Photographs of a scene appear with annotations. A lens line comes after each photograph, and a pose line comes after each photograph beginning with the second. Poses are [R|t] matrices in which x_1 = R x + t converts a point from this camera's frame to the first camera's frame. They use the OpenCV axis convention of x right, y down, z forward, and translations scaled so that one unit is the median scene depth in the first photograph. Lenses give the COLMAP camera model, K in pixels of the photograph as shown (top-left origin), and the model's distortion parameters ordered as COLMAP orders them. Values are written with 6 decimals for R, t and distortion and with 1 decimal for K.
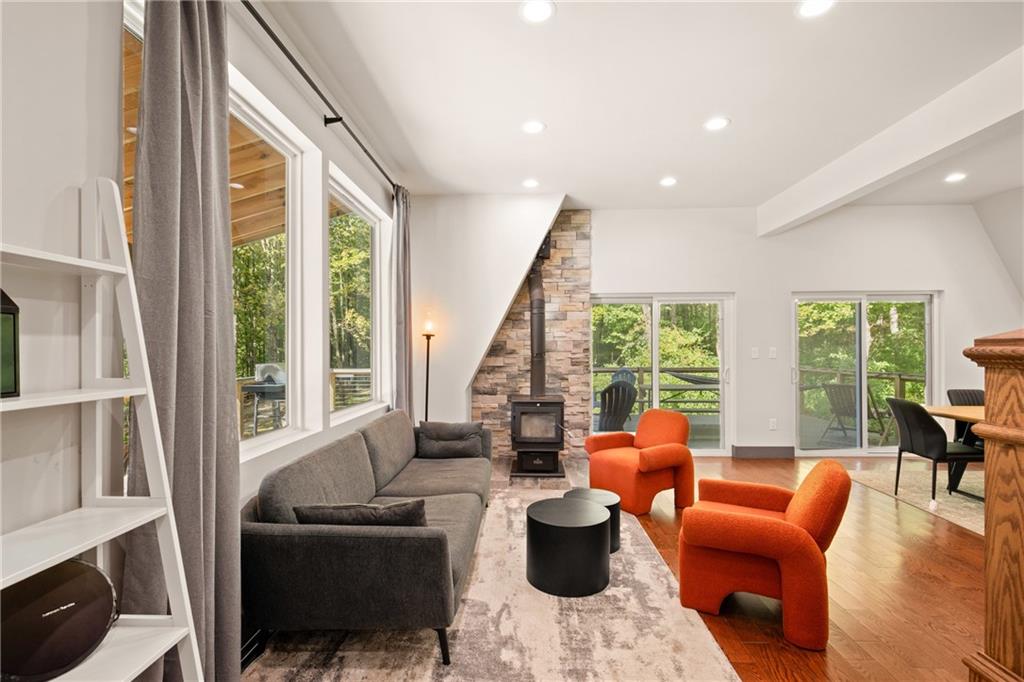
lens RADIAL K [[472.9, 0, 512.0], [0, 472.9, 346.7], [0, 0, 1]] dist [0.000966, -0.000853]
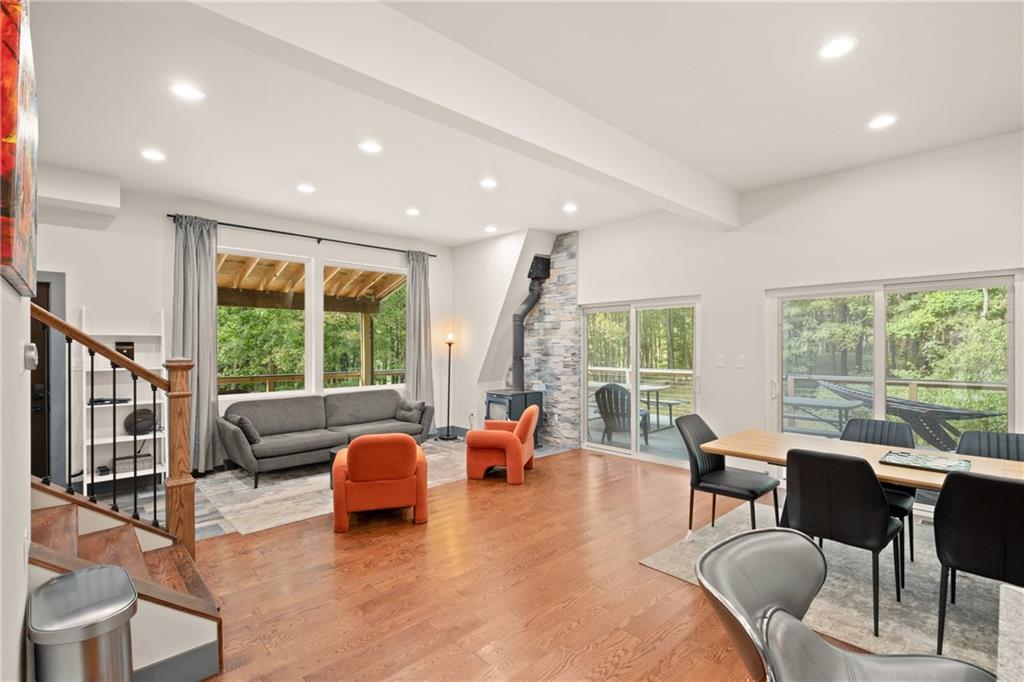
lens RADIAL K [[472.9, 0, 507.3], [0, 472.9, 346.3], [0, 0, 1]] dist [0.000966, -0.000853]
pose [[0.705180, 0.005214, -0.709009, 0.859208], [0.001523, 0.999960, 0.008868, -0.023370], [0.709026, -0.007334, 0.705144, 0.078331]]
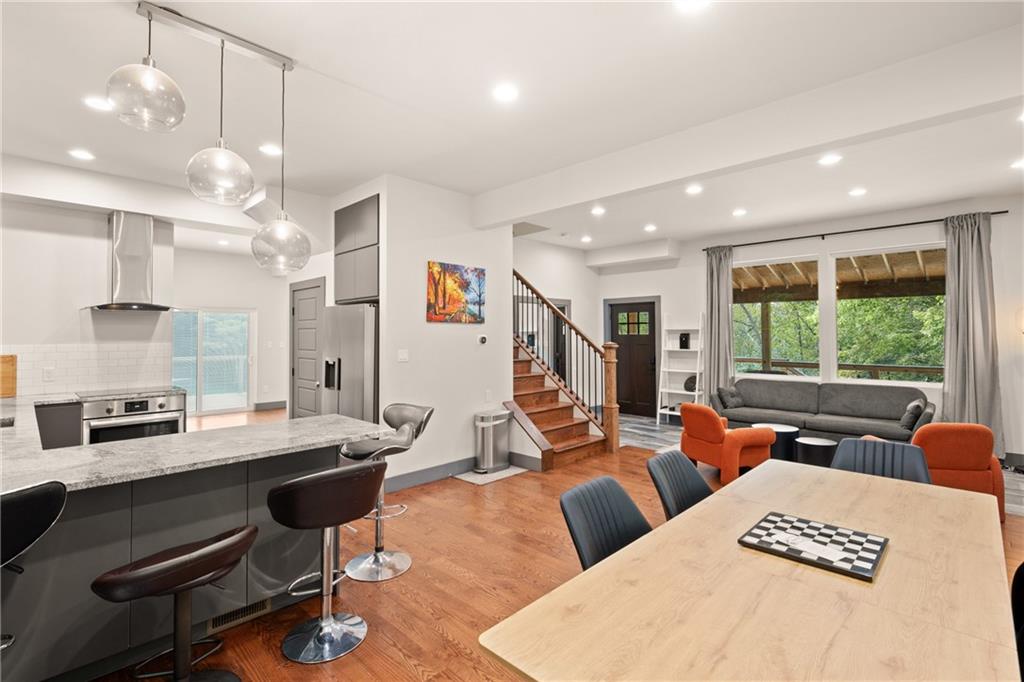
lens RADIAL K [[472.9, 0, 519.1], [0, 472.9, 321.1], [0, 0, 1]] dist [0.000966, -0.000853]
pose [[-0.669039, -0.015511, -0.743066, 1.126806], [0.008086, 0.999571, -0.028146, -0.025459], [0.743183, -0.024839, -0.668626, 0.747098]]
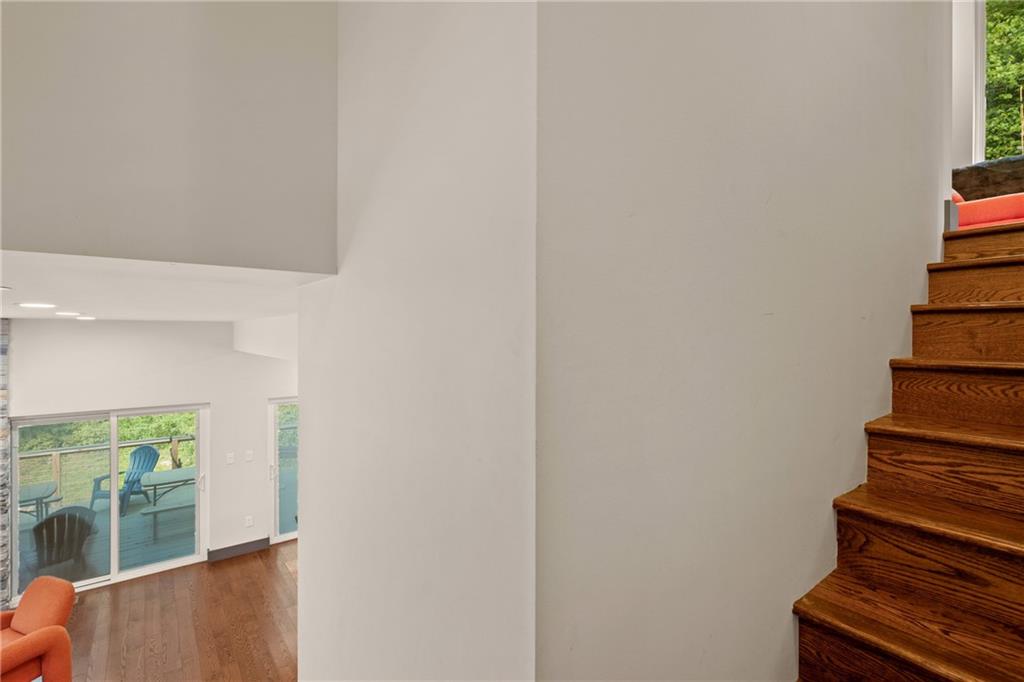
lens RADIAL K [[472.9, 0, 515.0], [0, 472.9, 337.5], [0, 0, 1]] dist [0.000966, -0.000853]
pose [[0.765665, 0.002989, 0.643233, 0.315892], [-0.005383, 0.999984, 0.001761, -0.263024], [-0.643217, -0.004811, 0.765669, -0.223945]]
